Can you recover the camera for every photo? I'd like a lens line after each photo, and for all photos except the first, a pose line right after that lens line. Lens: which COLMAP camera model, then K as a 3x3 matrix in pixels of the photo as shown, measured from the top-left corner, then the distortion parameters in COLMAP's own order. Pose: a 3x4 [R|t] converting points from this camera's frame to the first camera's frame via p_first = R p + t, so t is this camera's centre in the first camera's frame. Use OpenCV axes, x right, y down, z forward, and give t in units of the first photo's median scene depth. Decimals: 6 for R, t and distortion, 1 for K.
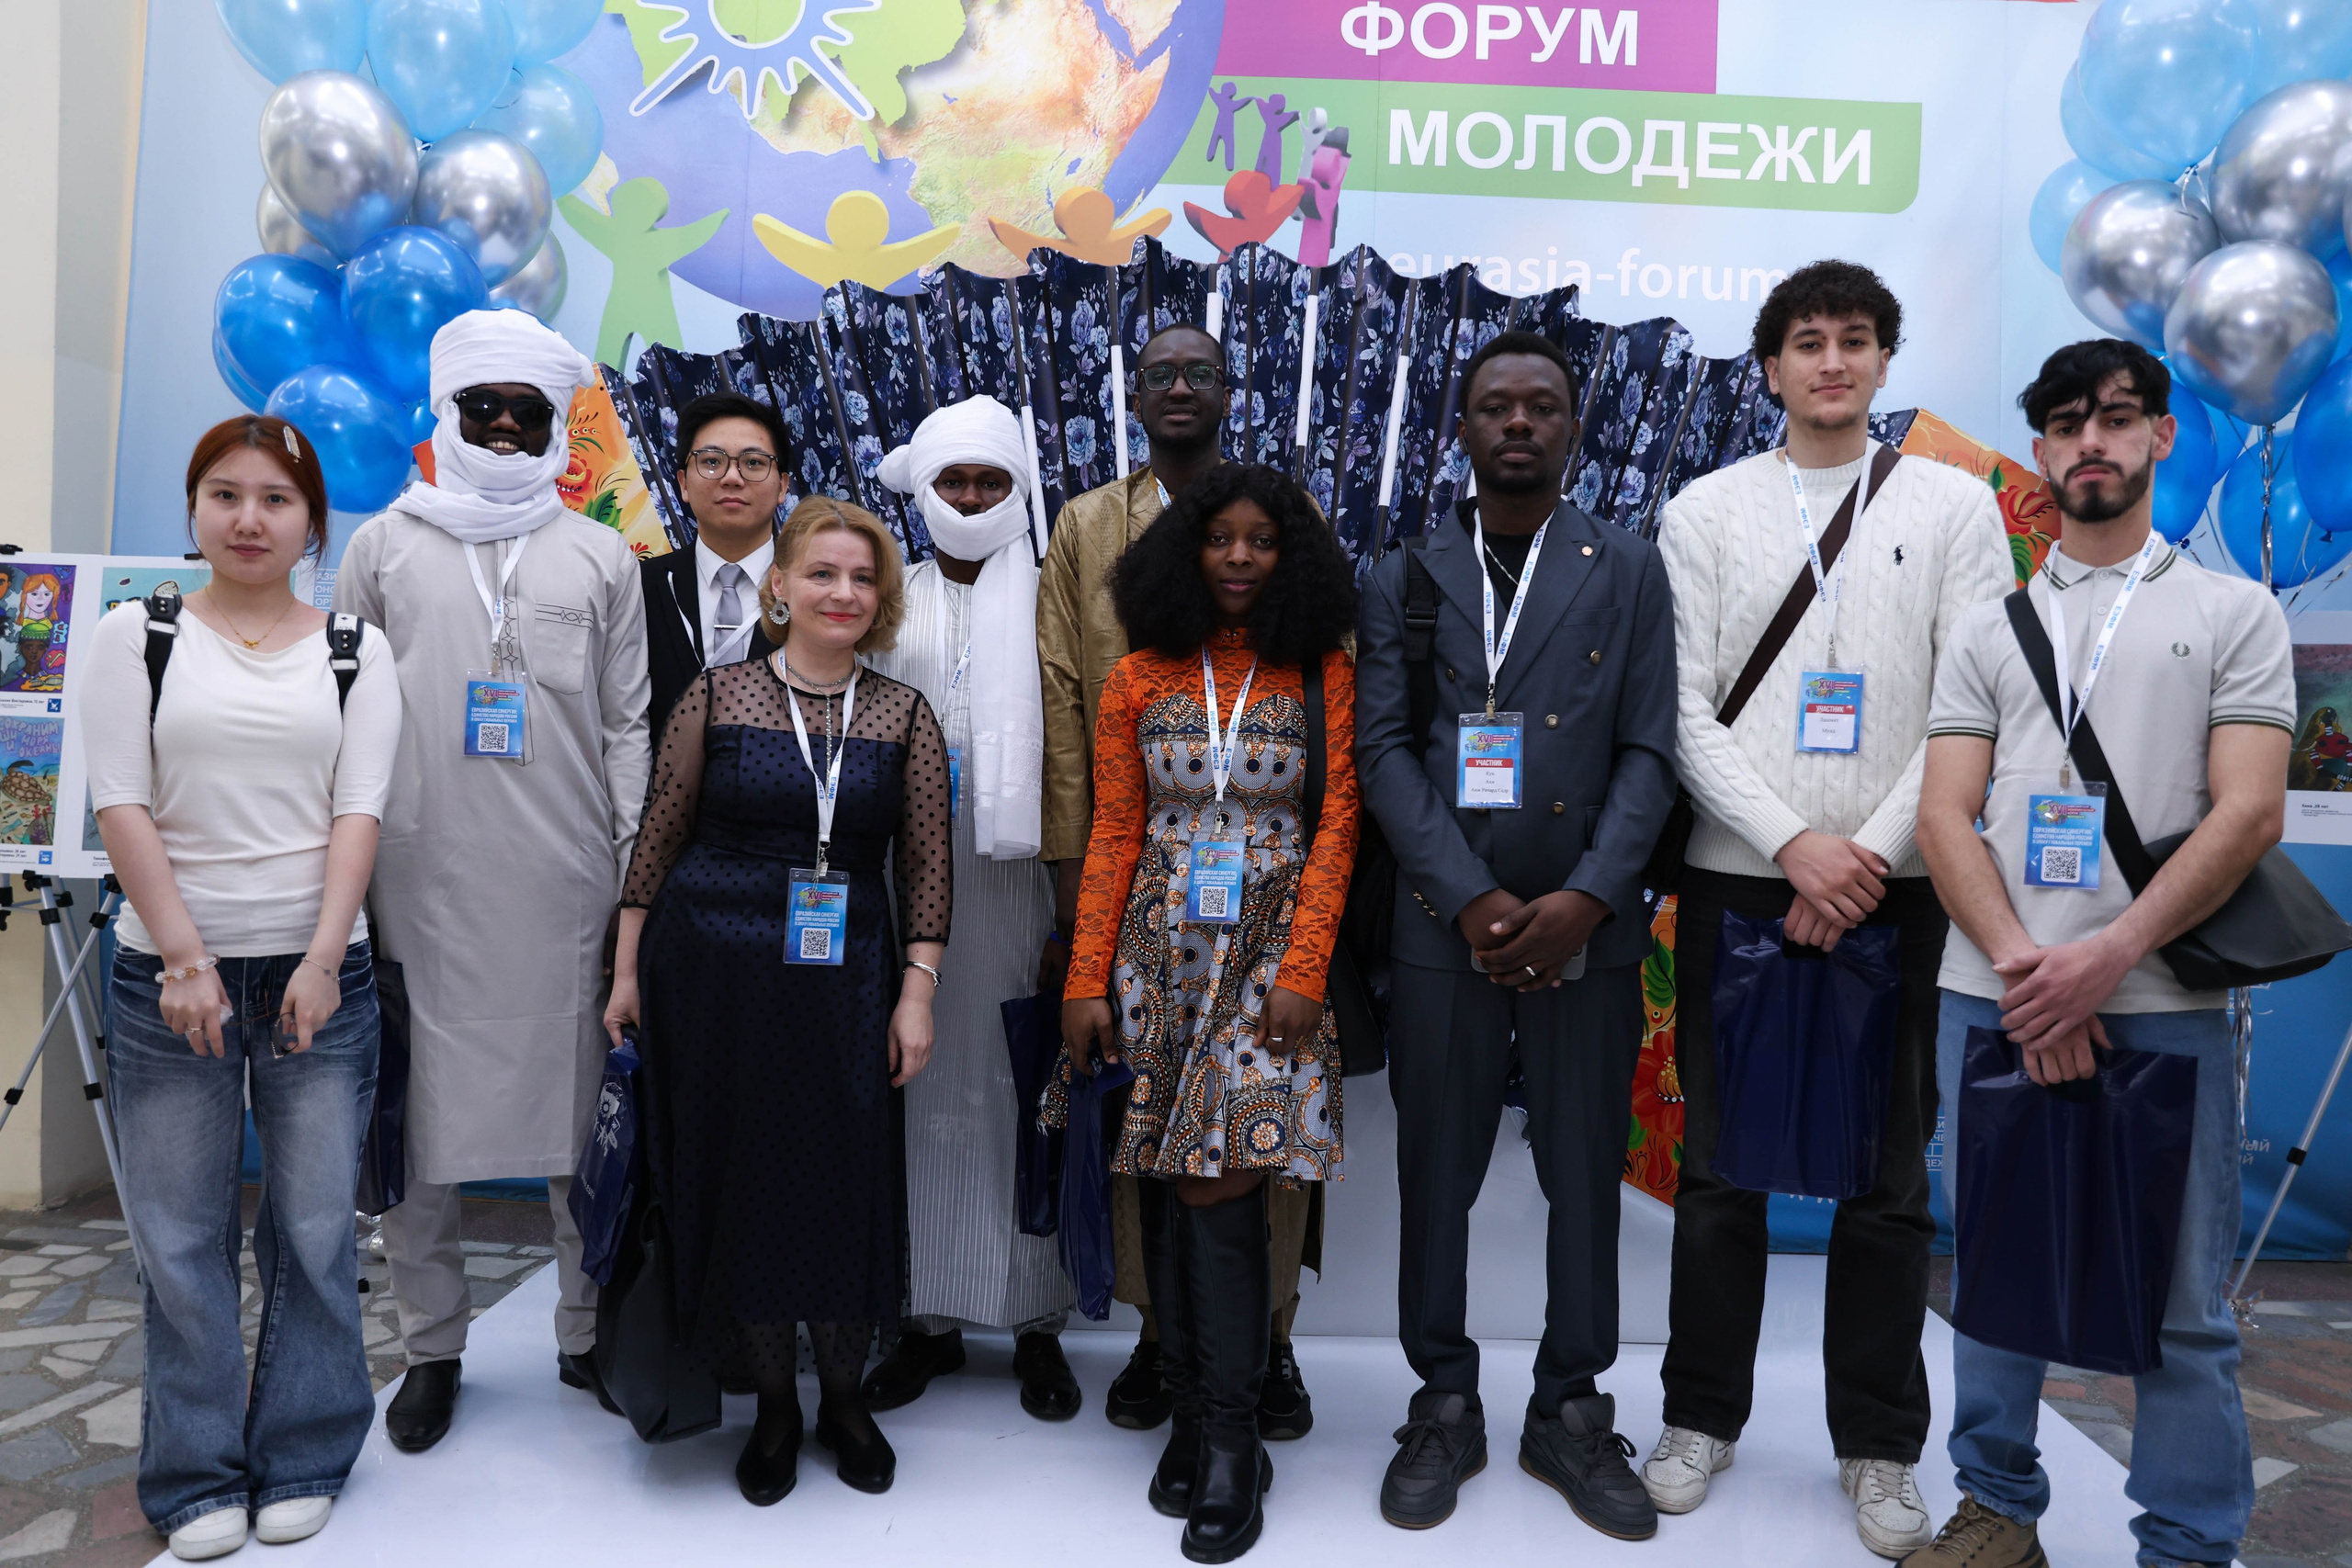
lens RADIAL K [[1674.8, 0, 1170.6], [0, 1674.8, 782.8], [0, 0, 1]] dist [-0.113109, 0.093632]
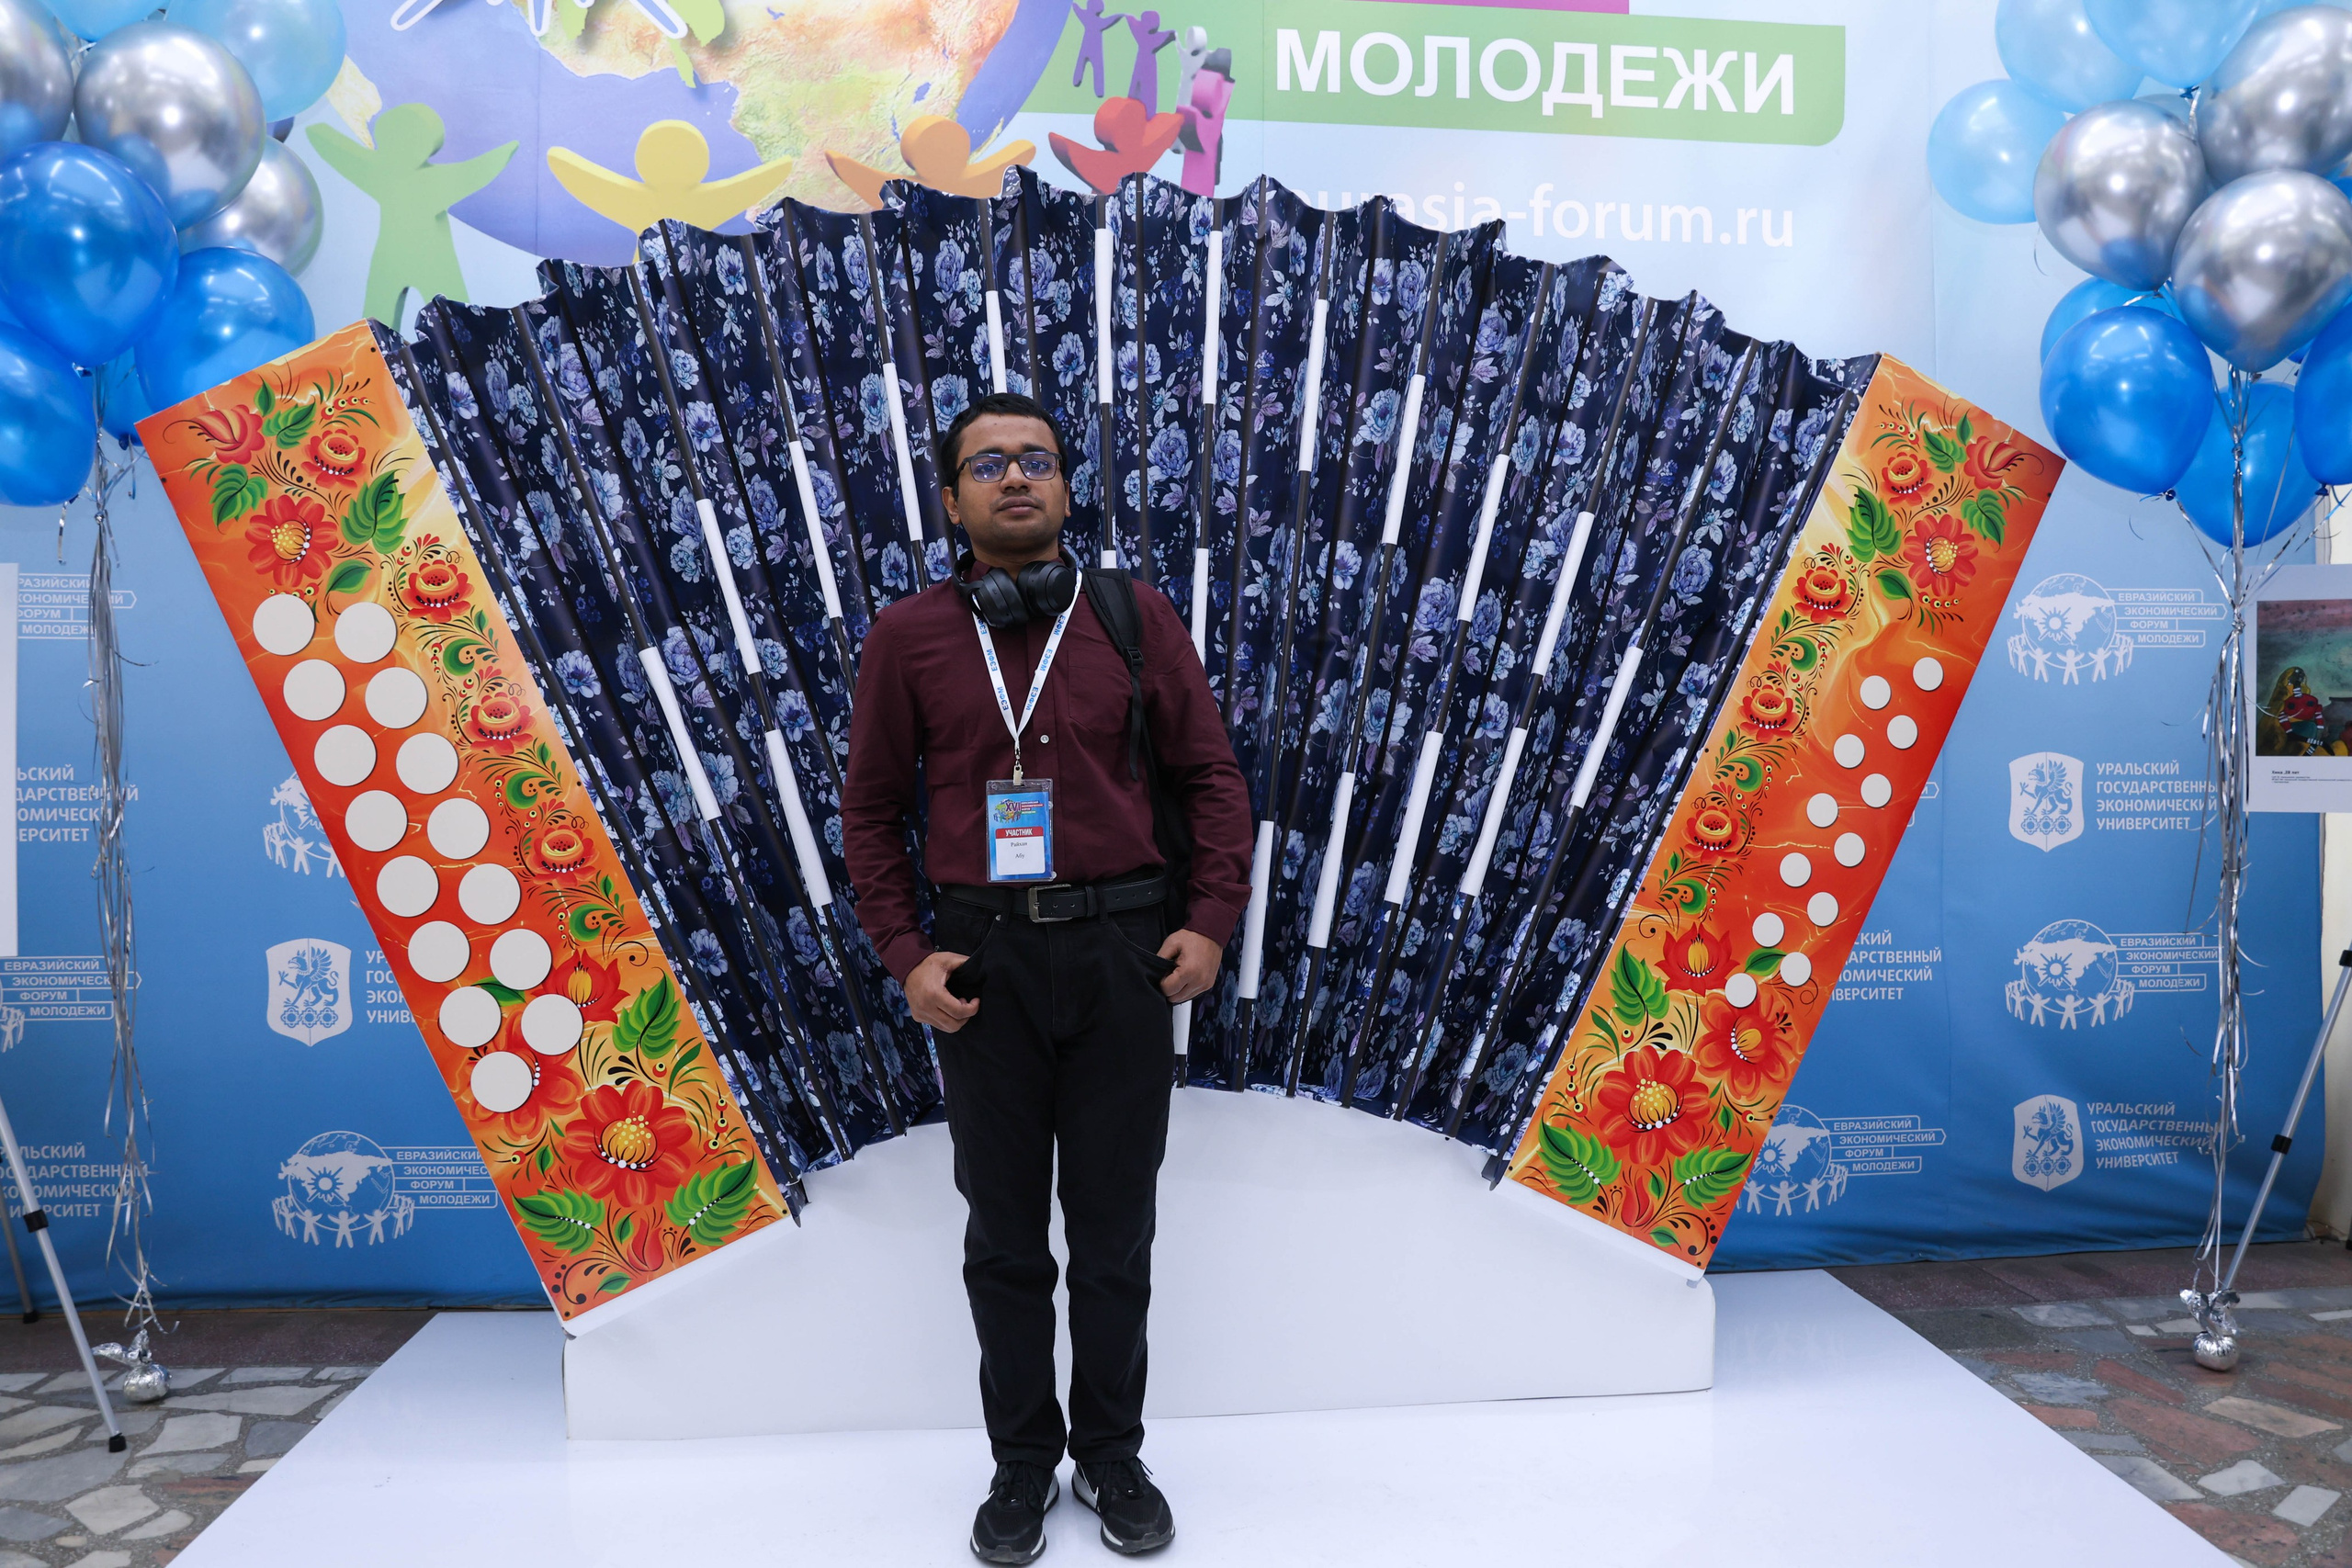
lens RADIAL K [[1707.0, 0, 1184.3], [0, 1707.0, 789.0], [0, 0, 1]] dist [-0.109112, 0.095888]
pose [[0.993118, -0.038983, 0.110437, -0.038198], [0.037344, 0.999160, 0.016867, -0.015722], [-0.111002, -0.012627, 0.993740, 0.110067]]
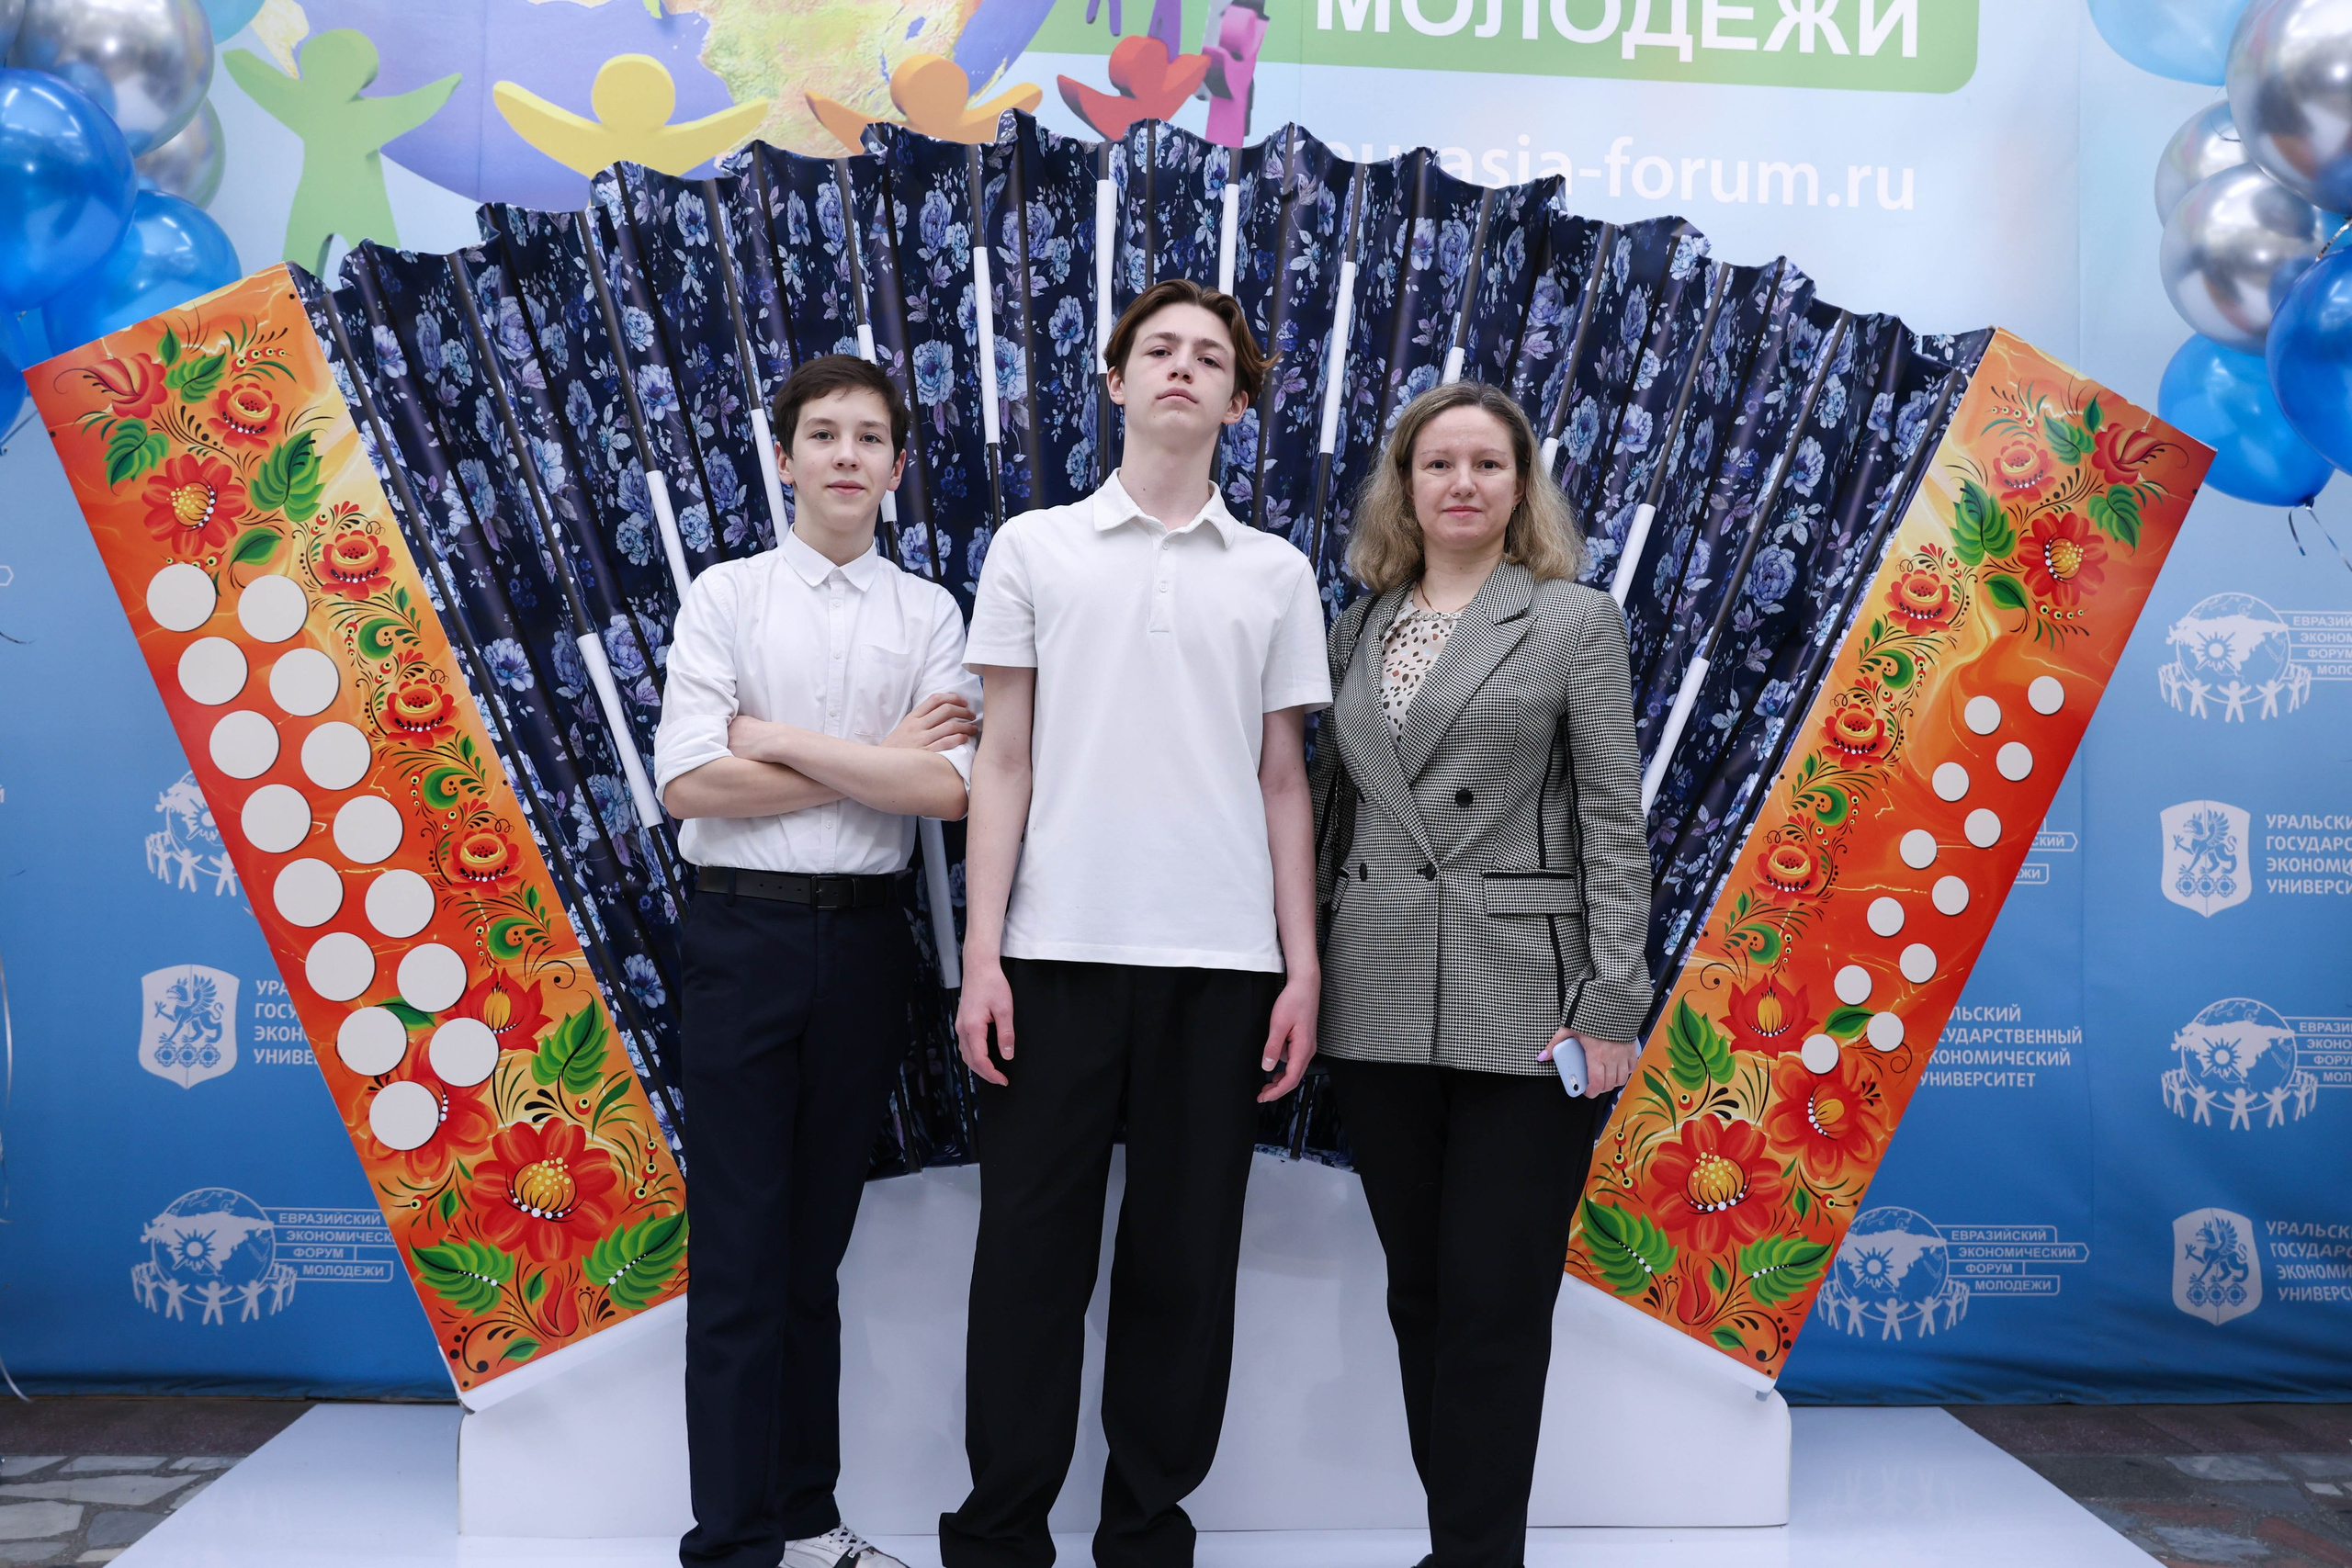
lens RADIAL K [[2071.1, 0, 1176.0], [0, 2071.1, 783.1], [0, 0, 1]] dist [-0.067628, 0.120957]
pose [[0.996905, -0.012826, 0.077566, -0.018427], [0.015150, 0.999451, -0.029452, 0.014993], [-0.077146, 0.030536, 0.996552, 0.042147]]
